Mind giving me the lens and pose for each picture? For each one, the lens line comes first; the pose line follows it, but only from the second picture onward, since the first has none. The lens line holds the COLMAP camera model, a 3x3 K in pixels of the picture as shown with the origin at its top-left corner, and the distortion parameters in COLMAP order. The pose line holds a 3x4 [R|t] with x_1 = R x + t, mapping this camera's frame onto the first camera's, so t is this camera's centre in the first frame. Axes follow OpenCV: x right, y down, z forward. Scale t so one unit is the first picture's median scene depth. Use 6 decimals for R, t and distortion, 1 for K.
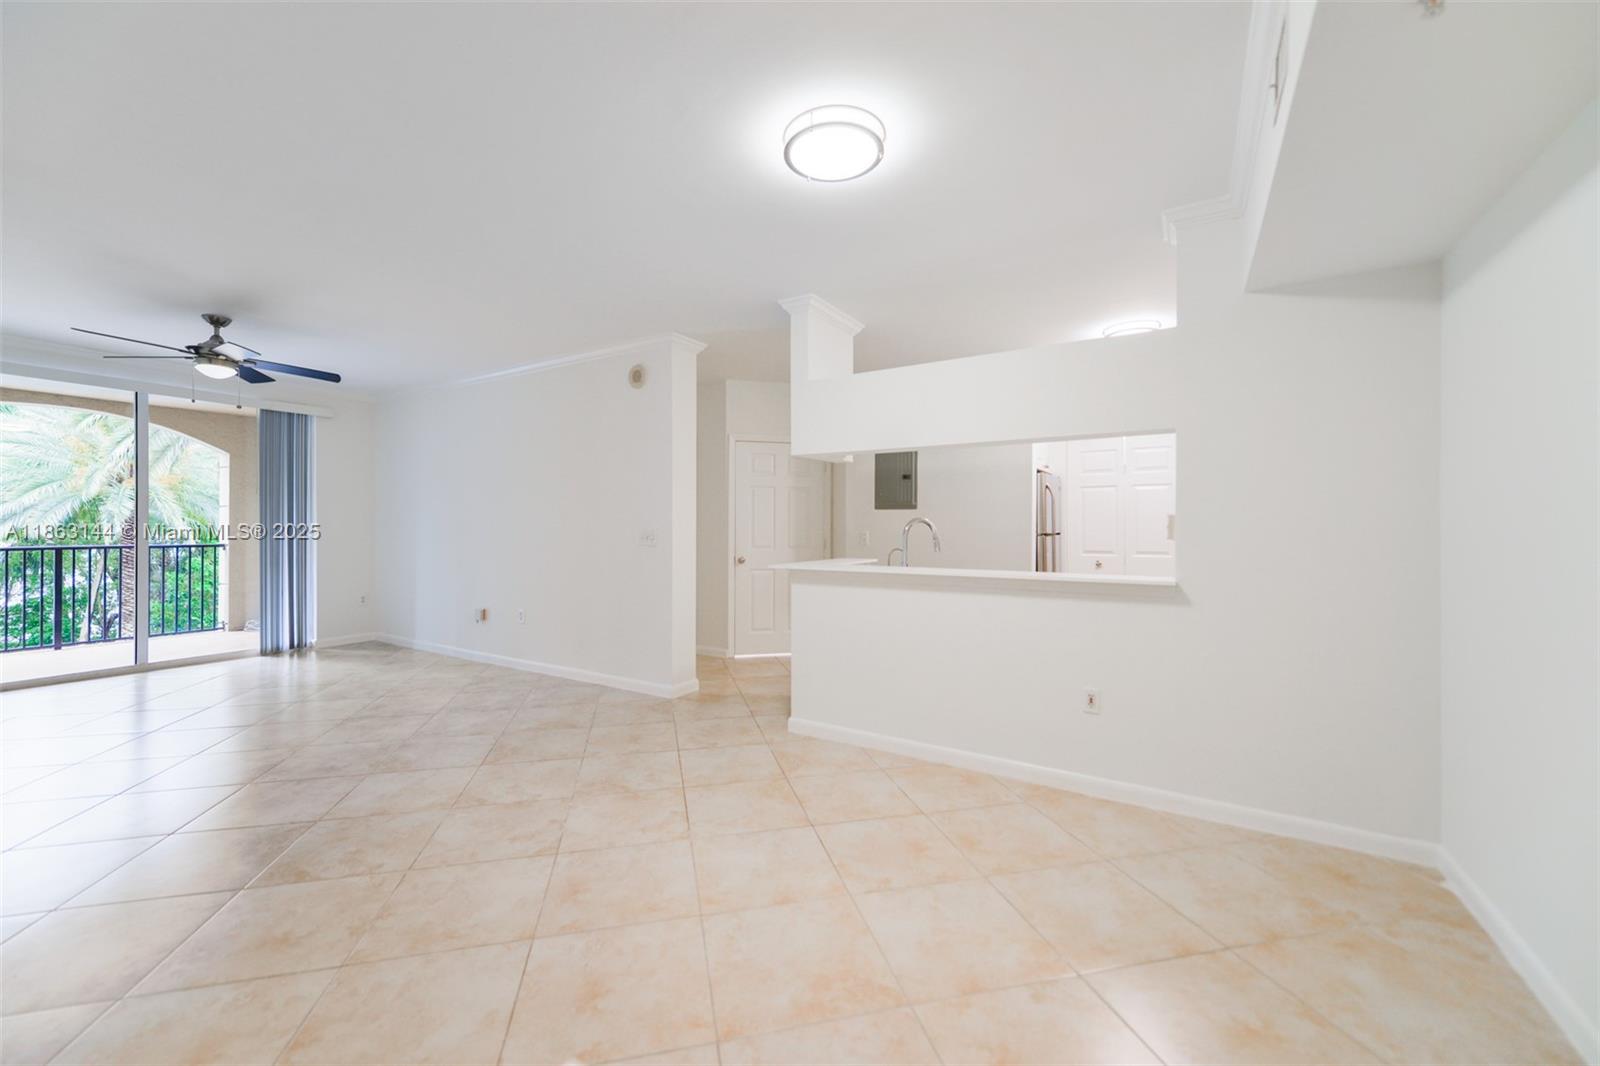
lens RADIAL K [[631.2, 0, 794.6], [0, 631.2, 528.3], [0, 0, 1]] dist [0.012845, -0.005018]
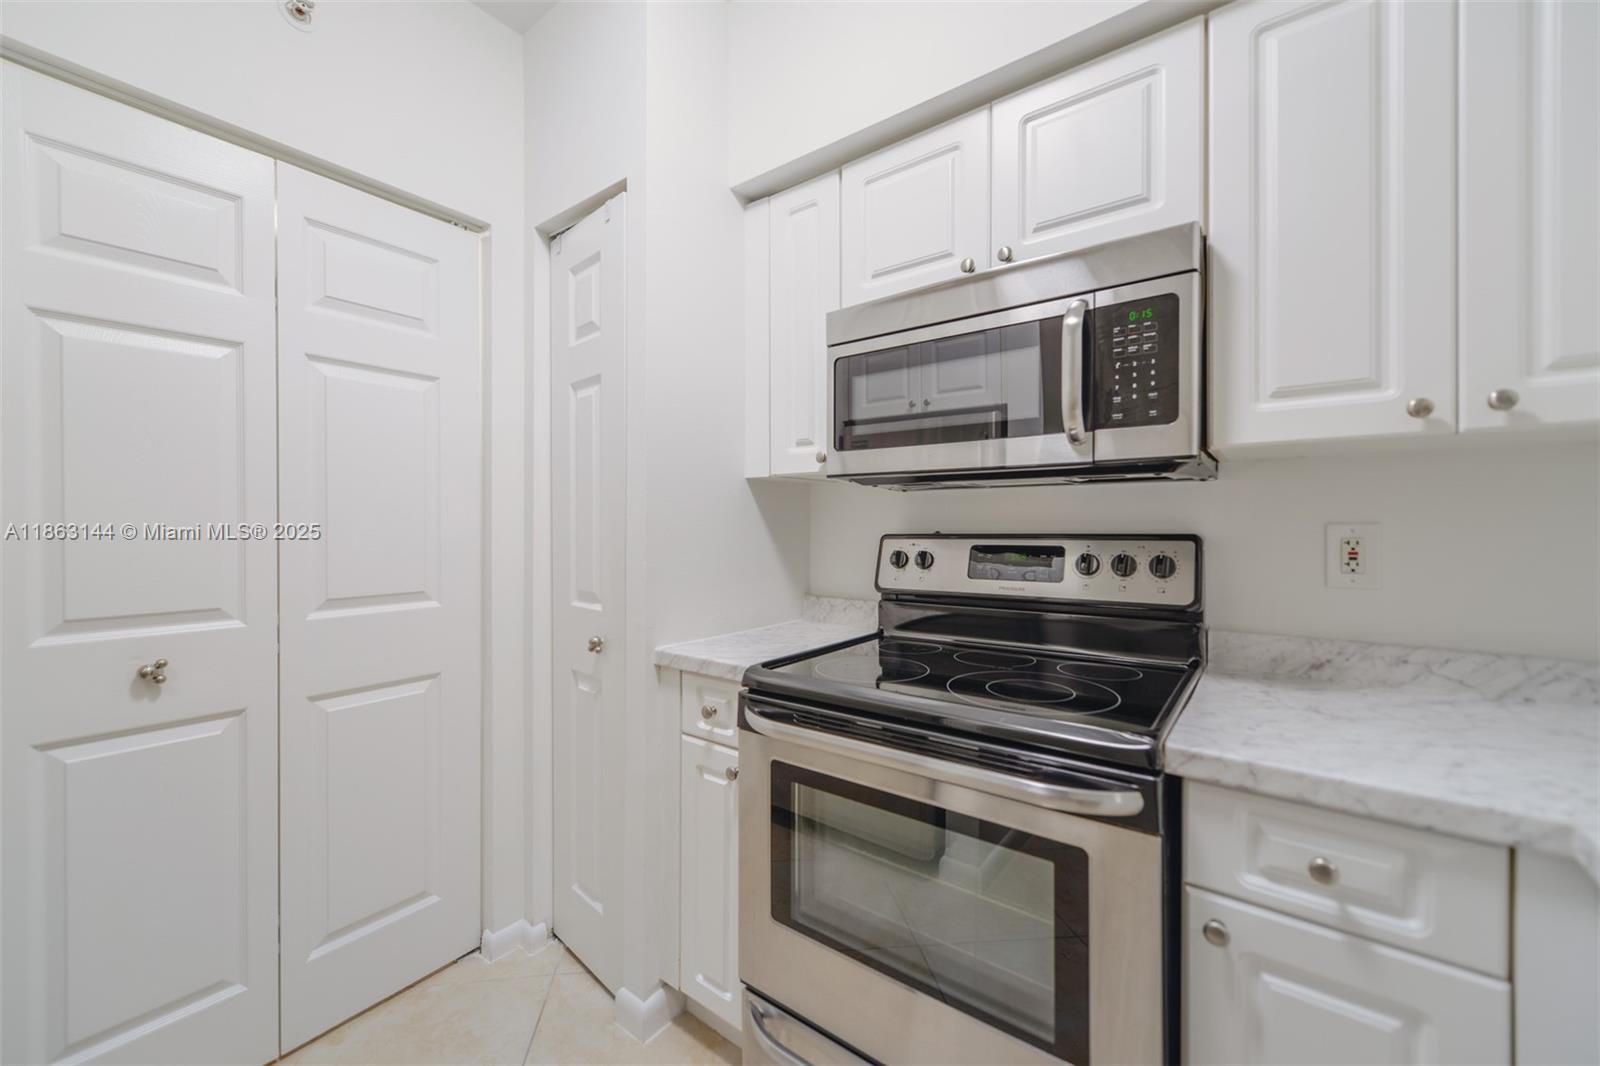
lens RADIAL K [[631.2, 0, 794.6], [0, 631.2, 528.3], [0, 0, 1]] dist [0.012845, -0.005018]
pose [[0.104732, -0.006428, 0.994480, 0.428343], [0.003816, 0.999974, 0.006061, 0.007888], [-0.994493, 0.003160, 0.104754, 1.141476]]
